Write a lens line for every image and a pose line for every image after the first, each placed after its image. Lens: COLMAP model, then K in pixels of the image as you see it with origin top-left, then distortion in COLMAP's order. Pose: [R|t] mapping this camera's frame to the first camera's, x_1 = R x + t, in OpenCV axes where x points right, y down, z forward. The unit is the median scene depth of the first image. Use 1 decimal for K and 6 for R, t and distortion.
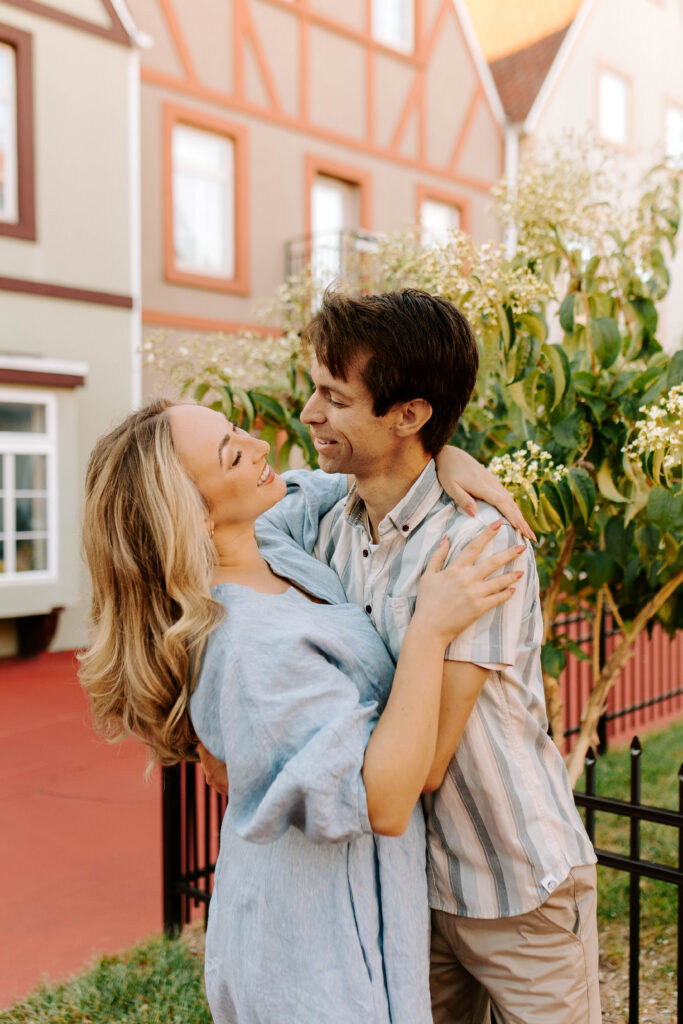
lens RADIAL K [[1006.8, 0, 344.3], [0, 1006.8, 518.9], [0, 0, 1]] dist [-0.014214, 0.016040]
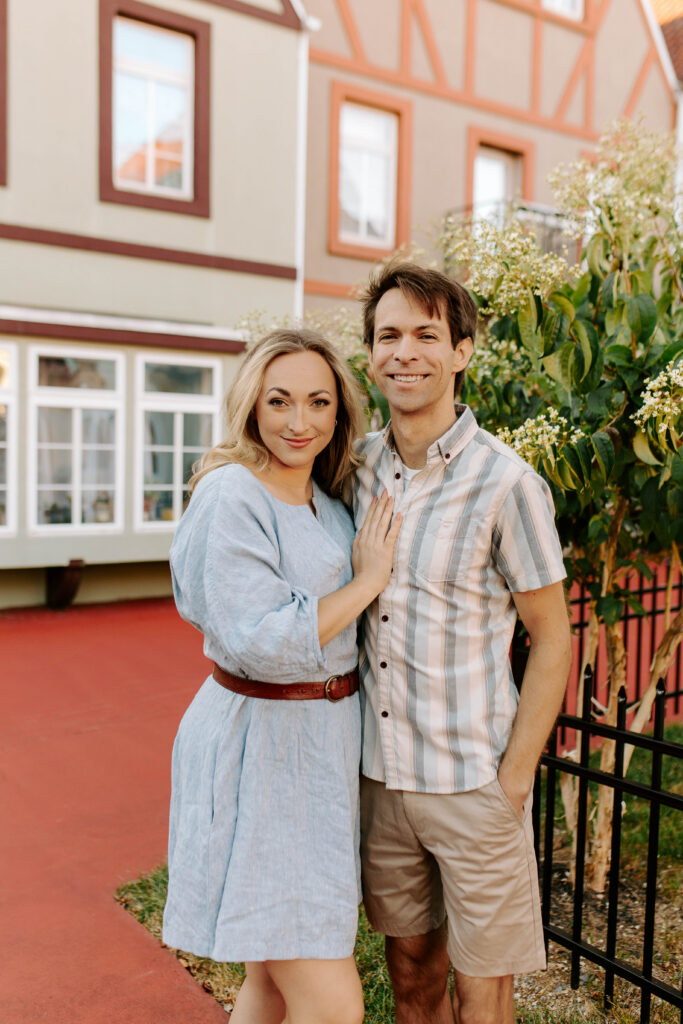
lens RADIAL K [[974.1, 0, 341.5], [0, 974.1, 512.0], [0, 0, 1]] dist [0.012468, -0.003416]
pose [[0.983831, 0.036552, -0.175331, 0.029648], [-0.030927, 0.998919, 0.034709, 0.001896], [0.176410, -0.028725, 0.983898, -0.025406]]
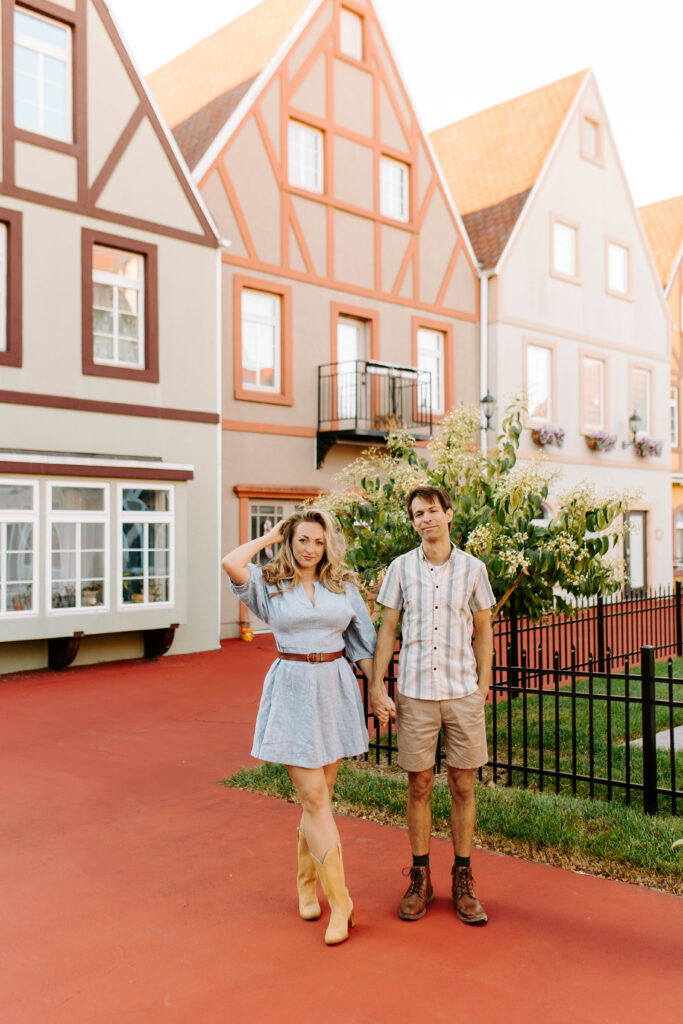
lens RADIAL K [[958.8, 0, 348.5], [0, 958.8, 509.9], [0, 0, 1]] dist [-0.011049, 0.010589]
pose [[0.999998, -0.000560, -0.002162, -0.016316], [0.000432, 0.998286, -0.058525, 0.000335], [0.002191, 0.058524, 0.998284, -0.393808]]
